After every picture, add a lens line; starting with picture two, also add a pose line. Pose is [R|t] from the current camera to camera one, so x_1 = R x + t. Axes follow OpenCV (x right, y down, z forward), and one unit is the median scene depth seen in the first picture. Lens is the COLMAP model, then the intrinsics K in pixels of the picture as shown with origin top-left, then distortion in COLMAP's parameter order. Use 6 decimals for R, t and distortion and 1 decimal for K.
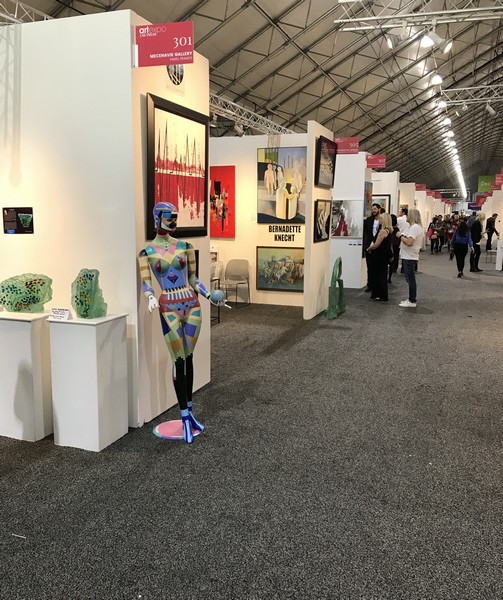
lens RADIAL K [[649.6, 0, 251.5], [0, 649.6, 300.0], [0, 0, 1]] dist [0.014729, -0.010821]
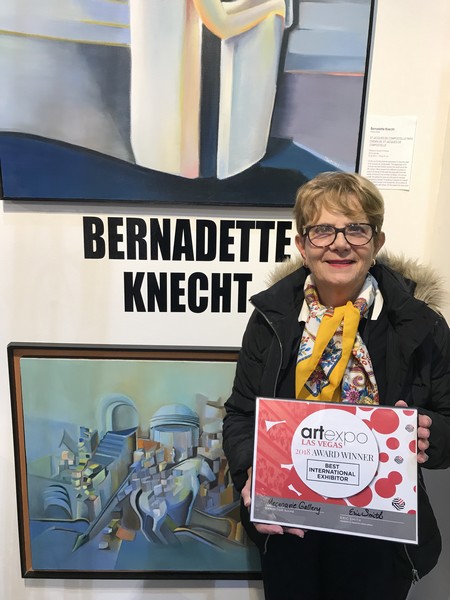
lens RADIAL K [[537.1, 0, 225.0], [0, 537.1, 300.0], [0, 0, 1]] dist [0.000280, 0.008970]
pose [[0.926727, -0.070743, 0.369015, 0.016879], [0.021794, 0.990583, 0.135170, -0.196607], [-0.375102, -0.117223, 0.919542, 1.532741]]
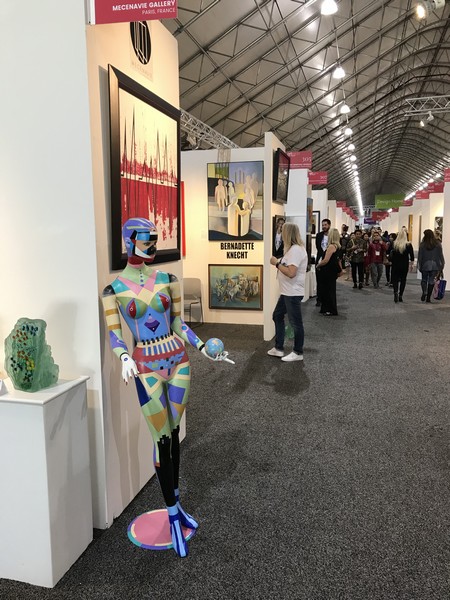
lens RADIAL K [[537.1, 0, 225.0], [0, 537.1, 300.0], [0, 0, 1]] dist [0.000280, 0.008970]
pose [[0.994649, -0.027318, 0.099631, -0.086539], [0.027442, 0.999623, 0.000132, -0.051018], [-0.099597, 0.002603, 0.995024, 0.353671]]
